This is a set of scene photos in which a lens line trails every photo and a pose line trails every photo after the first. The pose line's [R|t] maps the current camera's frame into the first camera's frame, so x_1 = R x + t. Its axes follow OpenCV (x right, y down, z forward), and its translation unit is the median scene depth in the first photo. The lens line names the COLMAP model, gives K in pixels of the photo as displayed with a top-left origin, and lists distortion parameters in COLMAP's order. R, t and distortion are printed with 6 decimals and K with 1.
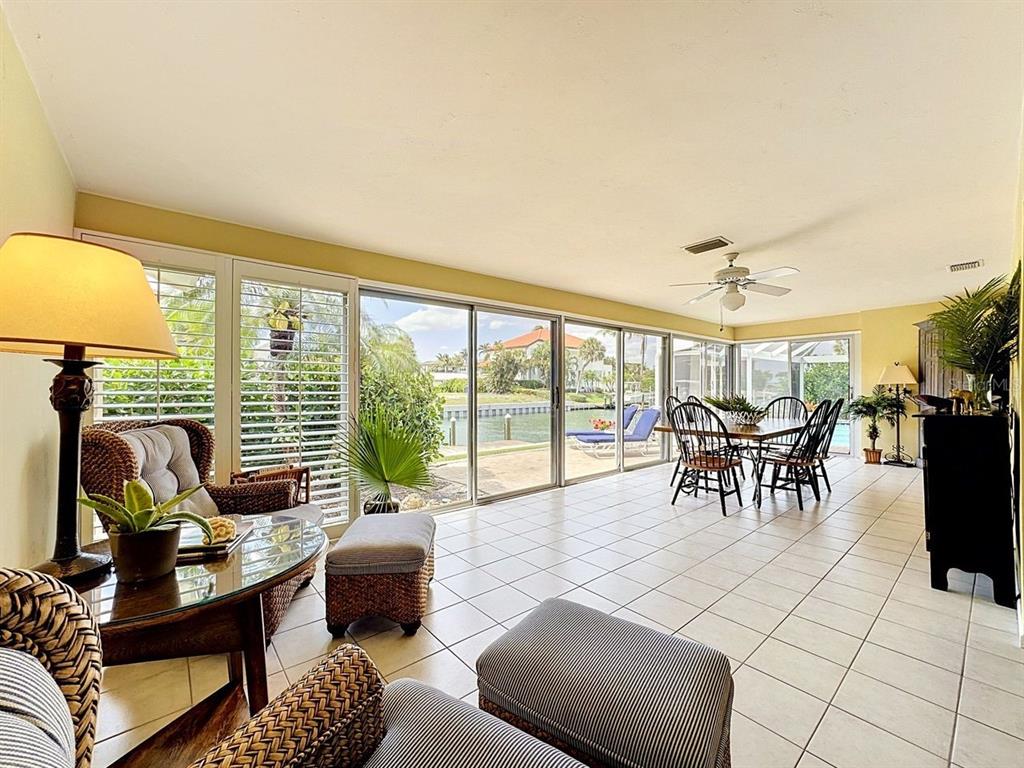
lens RADIAL K [[421.5, 0, 512.0], [0, 421.5, 384.0], [0, 0, 1]] dist [-0.034725, 0.013010]
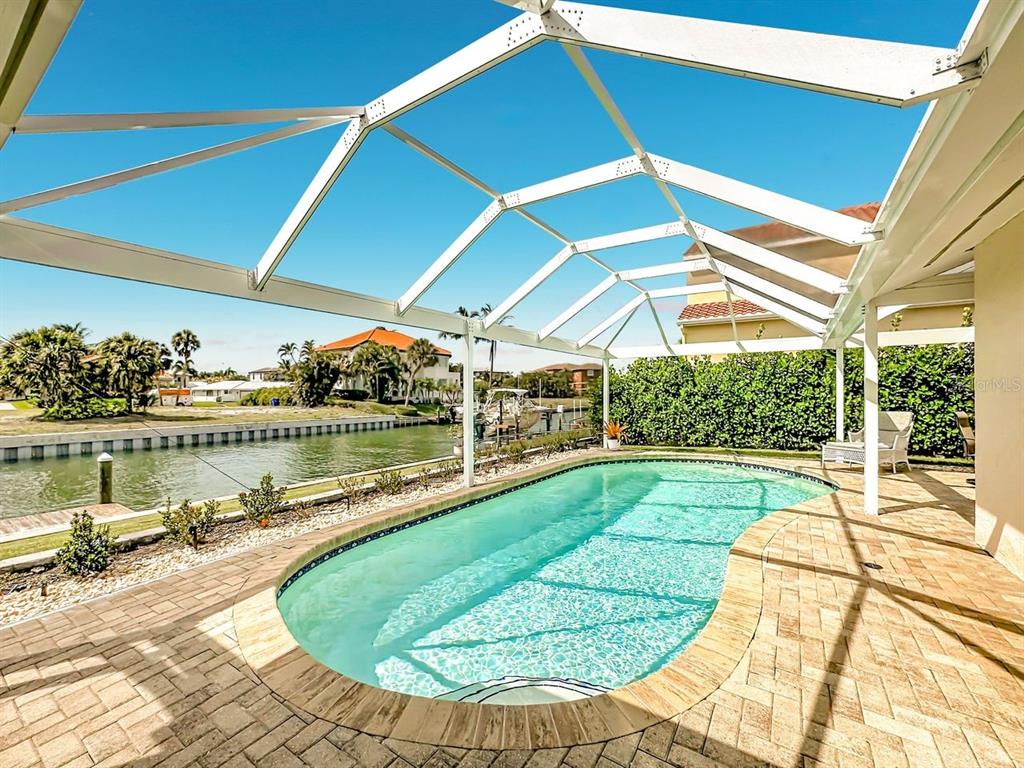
lens RADIAL K [[421.5, 0, 512.0], [0, 421.5, 384.0], [0, 0, 1]] dist [-0.034725, 0.013010]
pose [[0.964701, 0.000033, 0.263347, 0.336046], [0.006156, 0.999724, -0.022677, 0.000612], [-0.263275, 0.023498, 0.964435, 0.366364]]
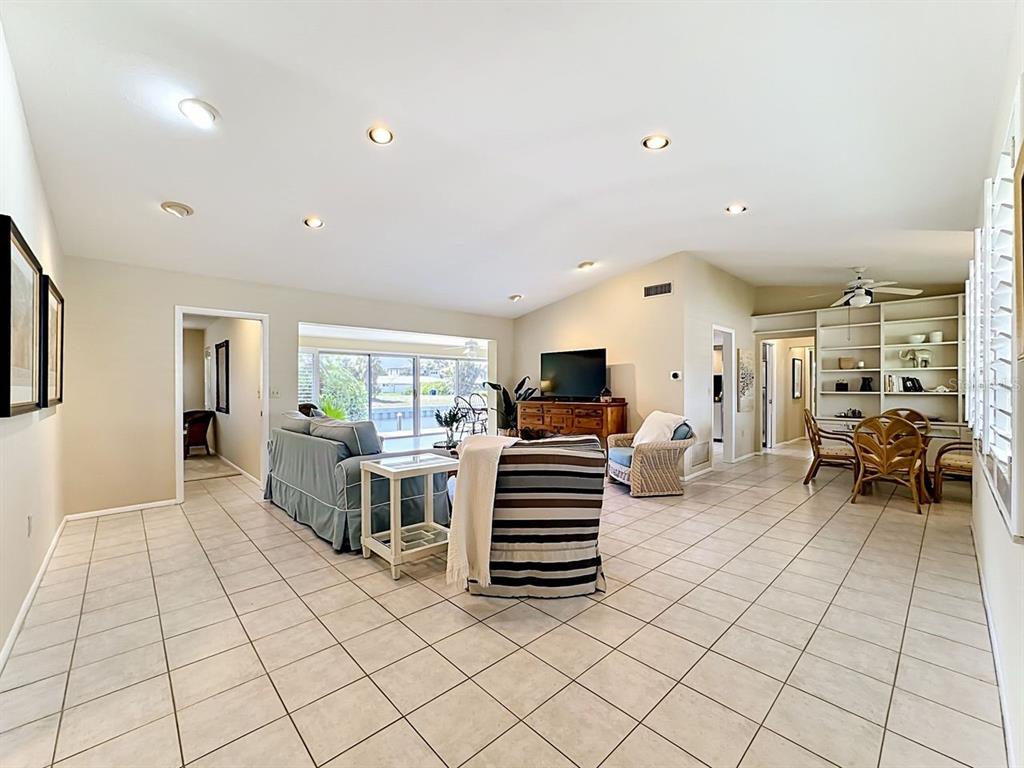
lens RADIAL K [[421.5, 0, 512.0], [0, 421.5, 384.0], [0, 0, 1]] dist [-0.034725, 0.013010]
pose [[0.998492, -0.005865, 0.054588, 0.114191], [0.006185, 0.999965, -0.005696, -0.001289], [-0.054553, 0.006025, 0.998493, -0.273770]]
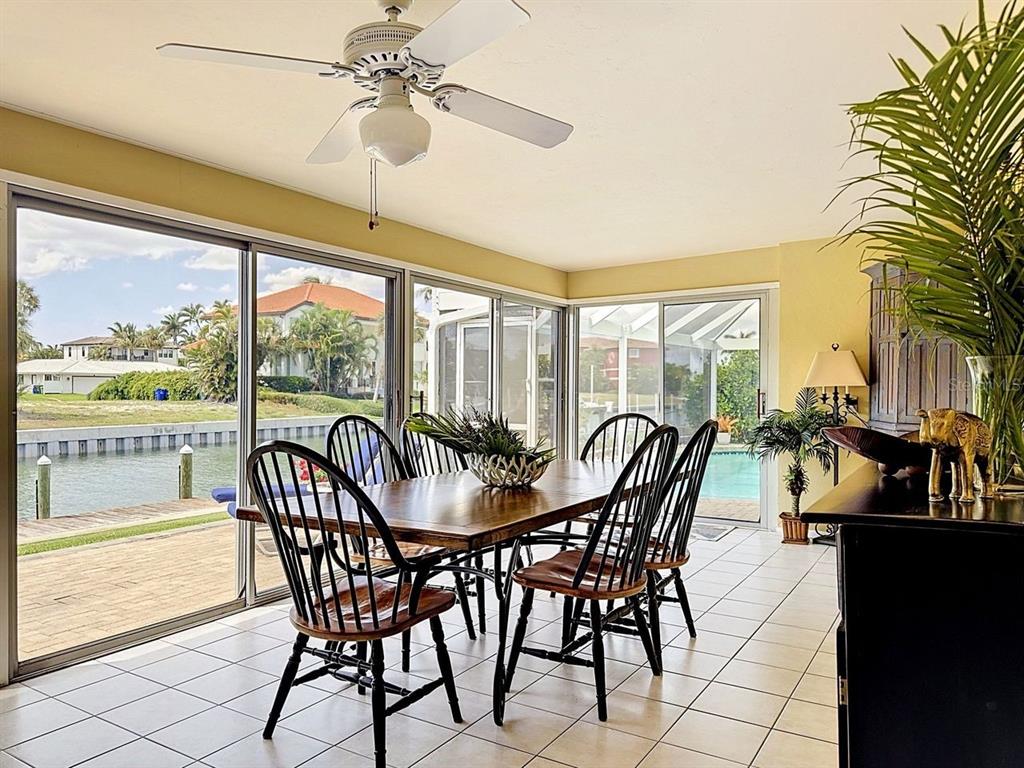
lens RADIAL K [[722.8, 0, 512.0], [0, 722.8, 384.0], [0, 0, 1]] dist [0.100977, -0.185447]
pose [[0.951678, 0.004284, 0.307067, 0.080043], [-0.004314, 0.999991, -0.000583, -0.000319], [-0.307066, -0.000769, 0.951688, 0.075753]]
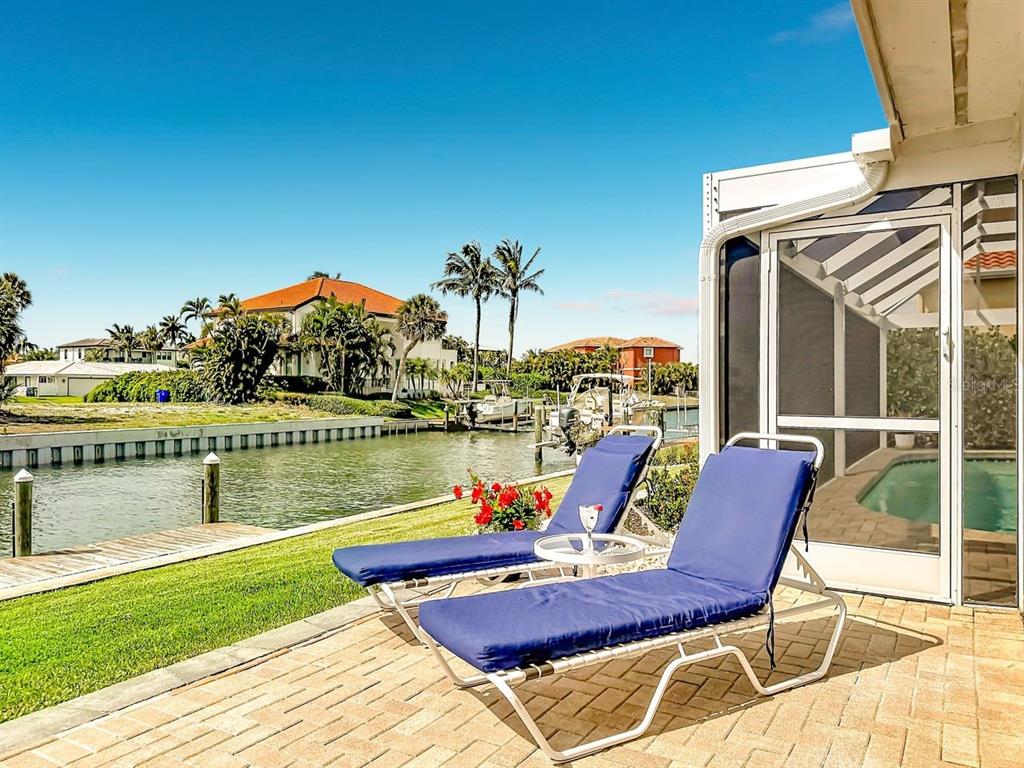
lens RADIAL K [[722.8, 0, 512.0], [0, 722.8, 384.0], [0, 0, 1]] dist [0.100977, -0.185447]
pose [[0.950618, 0.001015, 0.310362, 0.040557], [0.000232, 0.999992, -0.003980, 0.010666], [-0.310364, 0.003856, 0.950610, 0.262649]]
